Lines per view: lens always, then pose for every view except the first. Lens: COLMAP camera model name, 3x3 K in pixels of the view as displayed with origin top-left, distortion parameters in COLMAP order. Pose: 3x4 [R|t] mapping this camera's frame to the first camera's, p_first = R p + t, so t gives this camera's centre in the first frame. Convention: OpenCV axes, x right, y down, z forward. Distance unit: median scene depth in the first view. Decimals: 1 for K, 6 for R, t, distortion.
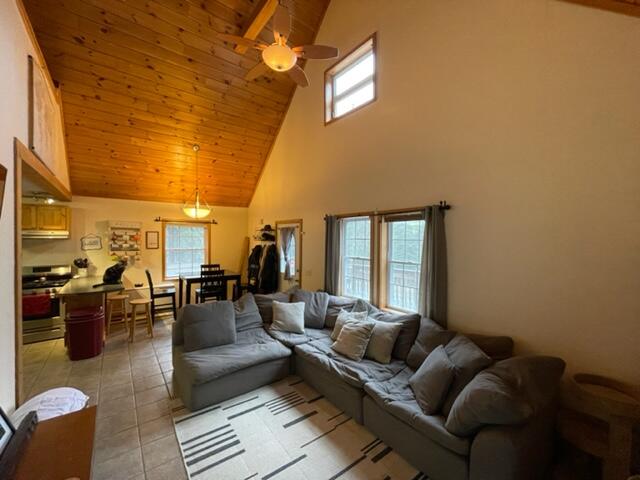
lens RADIAL K [[256.4, 0, 317.9], [0, 256.4, 238.2], [0, 0, 1]] dist [0.000918, 0.000187]
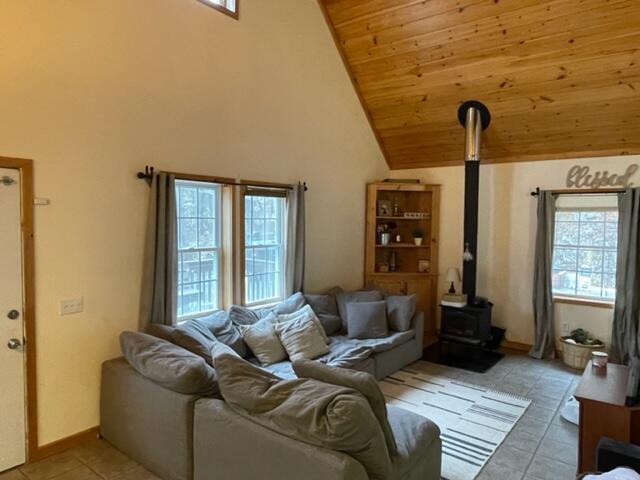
lens RADIAL K [[428.7, 0, 318.3], [0, 428.7, 238.2], [0, 0, 1]] dist [-0.006846, -0.003348]
pose [[-0.229111, -0.056344, 0.971768, -0.909195], [-0.011011, 0.998409, 0.055293, -0.008158], [-0.973338, 0.001968, -0.229367, 0.966011]]
